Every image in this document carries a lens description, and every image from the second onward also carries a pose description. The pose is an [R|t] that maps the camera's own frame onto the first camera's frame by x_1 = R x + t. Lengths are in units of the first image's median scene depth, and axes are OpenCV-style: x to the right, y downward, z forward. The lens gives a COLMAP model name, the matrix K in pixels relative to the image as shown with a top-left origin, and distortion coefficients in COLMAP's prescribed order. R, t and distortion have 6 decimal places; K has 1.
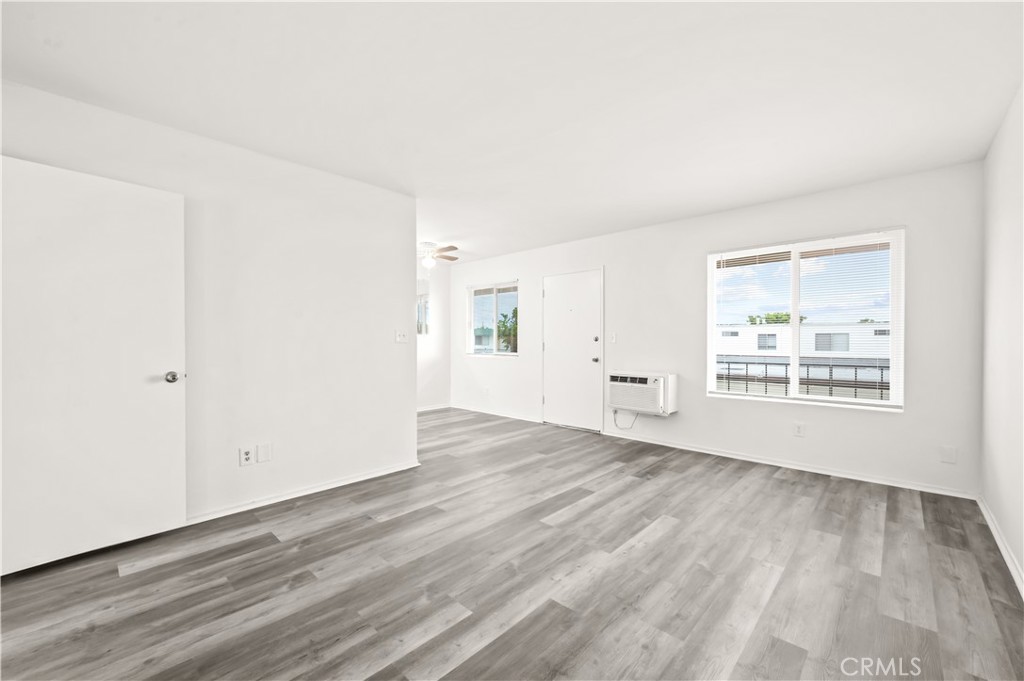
lens RADIAL K [[417.8, 0, 509.4], [0, 417.8, 341.9], [0, 0, 1]] dist [-0.000713, 0.000381]
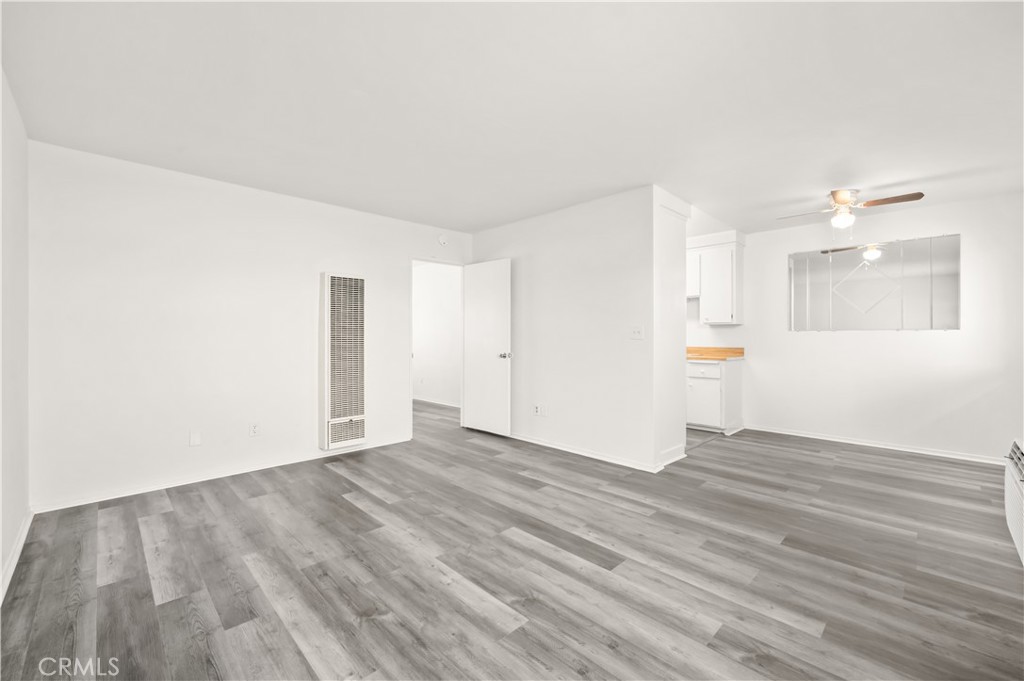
lens RADIAL K [[417.8, 0, 514.2], [0, 417.8, 335.3], [0, 0, 1]] dist [-0.000713, 0.000381]
pose [[-0.034603, -0.001137, -0.999400, 1.064862], [-0.006188, 0.999980, -0.000924, -0.007182], [0.999382, 0.006152, -0.034610, 1.074990]]
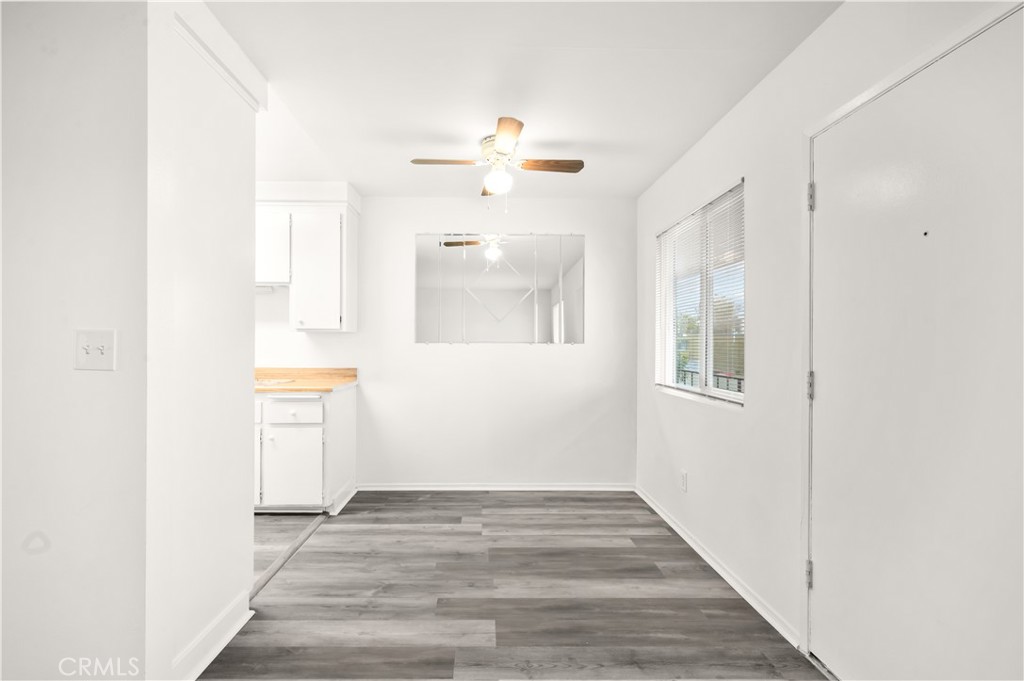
lens RADIAL K [[463.0, 0, 494.1], [0, 463.0, 348.8], [0, 0, 1]] dist [0.016214, 0.000056]
pose [[0.703855, 0.012529, -0.710233, 0.344323], [-0.010554, 0.999919, 0.007180, -0.031112], [0.710265, 0.002442, 0.703930, 1.393339]]
